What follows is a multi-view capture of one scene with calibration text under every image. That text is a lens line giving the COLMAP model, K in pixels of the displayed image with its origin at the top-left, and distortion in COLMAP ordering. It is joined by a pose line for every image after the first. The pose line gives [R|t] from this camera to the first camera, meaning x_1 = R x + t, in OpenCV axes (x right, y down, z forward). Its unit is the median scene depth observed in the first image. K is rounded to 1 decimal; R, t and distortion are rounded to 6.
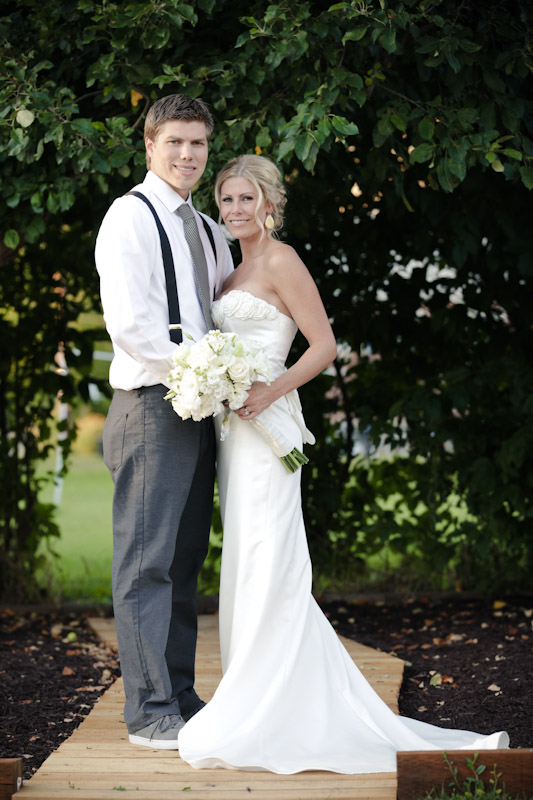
lens RADIAL K [[2921.3, 0, 266.5], [0, 2921.3, 400.0], [0, 0, 1]] dist [0.273552, 2.605239]
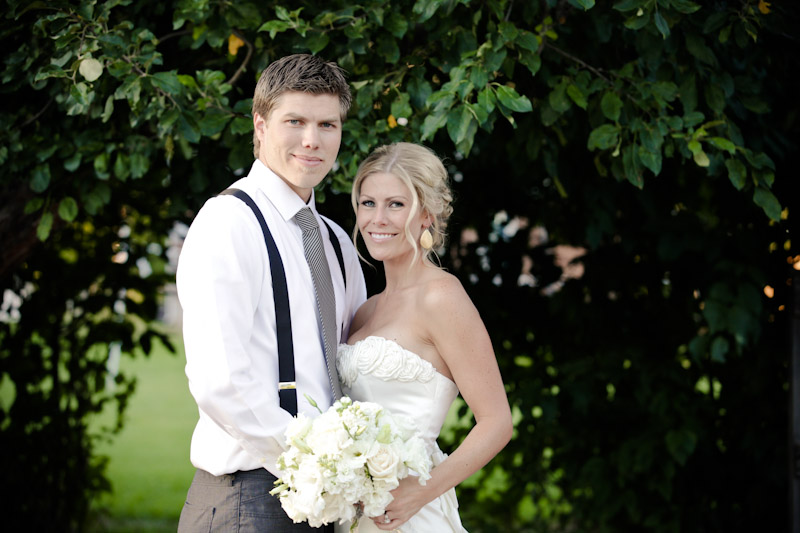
lens RADIAL K [[2330.8, 0, 398.3], [0, 2330.8, 235.6], [0, 0, 1]] dist [-0.004195, 1.284461]
pose [[0.997730, 0.046178, 0.049013, -0.030274], [-0.045991, 0.998930, -0.004937, -0.052940], [-0.049189, 0.002672, 0.998786, 0.390931]]
